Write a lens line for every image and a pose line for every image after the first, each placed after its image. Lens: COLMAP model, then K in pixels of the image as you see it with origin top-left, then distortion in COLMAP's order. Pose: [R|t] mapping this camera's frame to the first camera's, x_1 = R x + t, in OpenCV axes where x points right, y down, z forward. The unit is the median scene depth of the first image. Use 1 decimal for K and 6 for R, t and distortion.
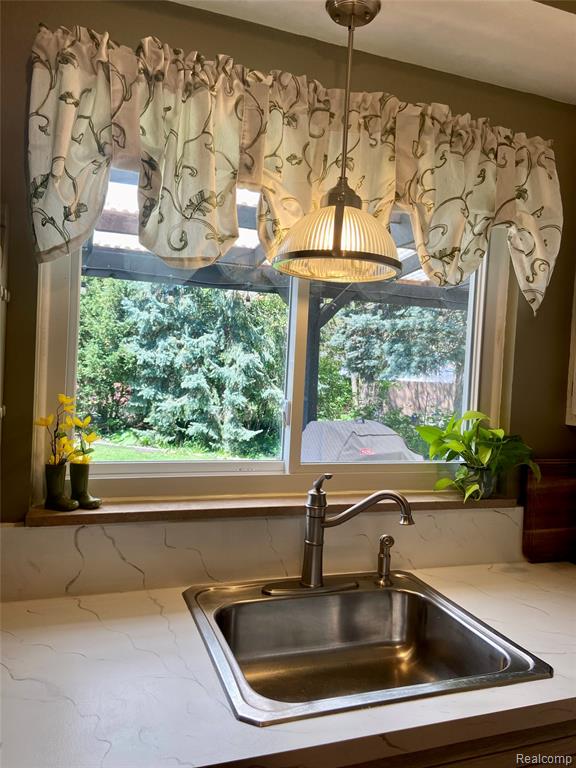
lens RADIAL K [[579.2, 0, 291.1], [0, 579.2, 382.2], [0, 0, 1]] dist [0.126780, -0.158196]
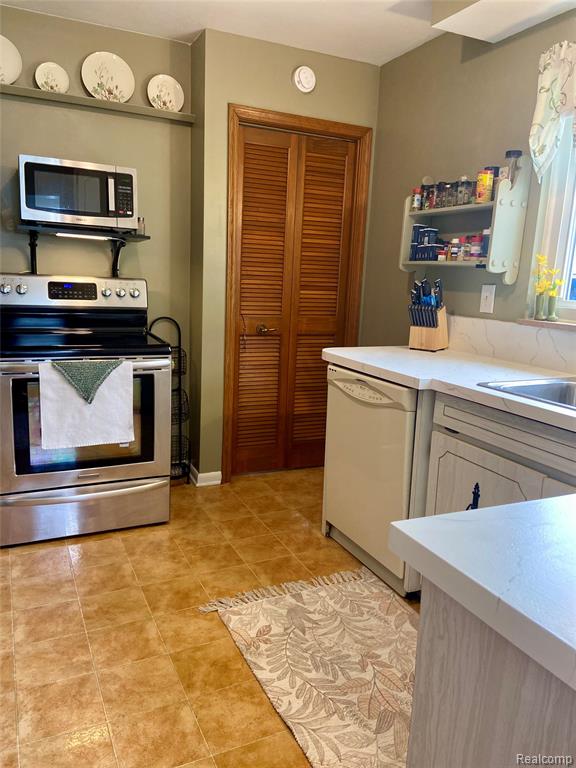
lens RADIAL K [[579.2, 0, 291.1], [0, 579.2, 382.2], [0, 0, 1]] dist [0.126780, -0.158196]
pose [[0.097371, 0.135378, -0.985998, 1.160278], [-0.071022, 0.989125, 0.128794, 0.191603], [0.992711, 0.057487, 0.105927, 0.054171]]
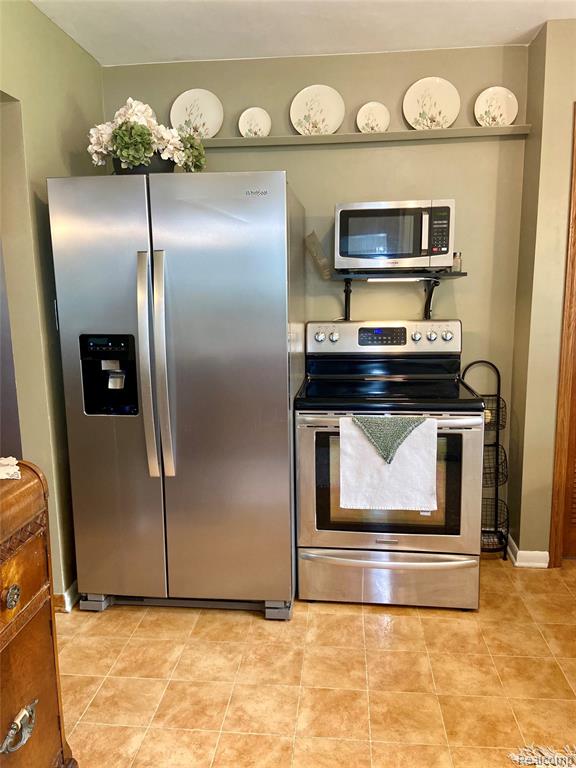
lens RADIAL K [[579.2, 0, 291.1], [0, 579.2, 382.2], [0, 0, 1]] dist [0.126780, -0.158196]
pose [[-0.432862, 0.094126, -0.896533, 0.918295], [-0.038412, 0.991705, 0.122664, 0.126325], [0.900641, 0.087534, -0.425656, 0.060587]]
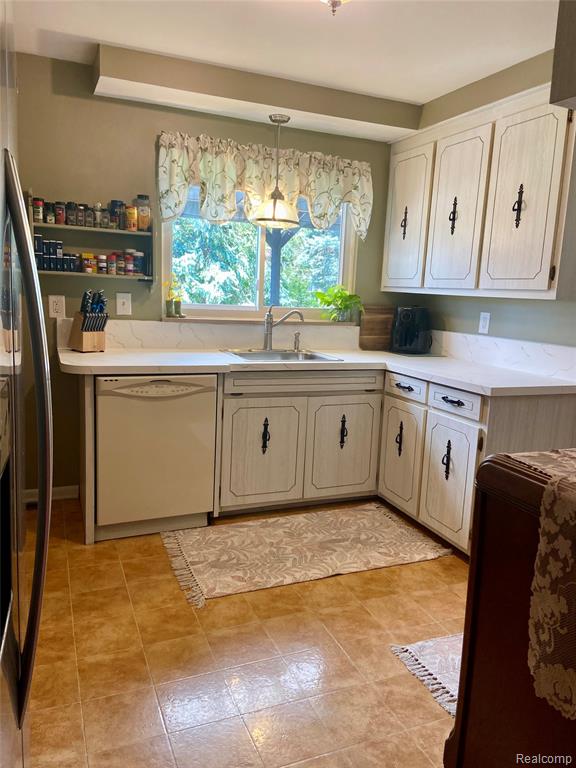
lens RADIAL K [[579.2, 0, 291.1], [0, 579.2, 382.2], [0, 0, 1]] dist [0.126780, -0.158196]
pose [[0.998949, -0.014707, 0.043415, 0.022561], [0.008848, 0.991187, 0.132176, 0.137090], [-0.044976, -0.131653, 0.990275, -1.422485]]
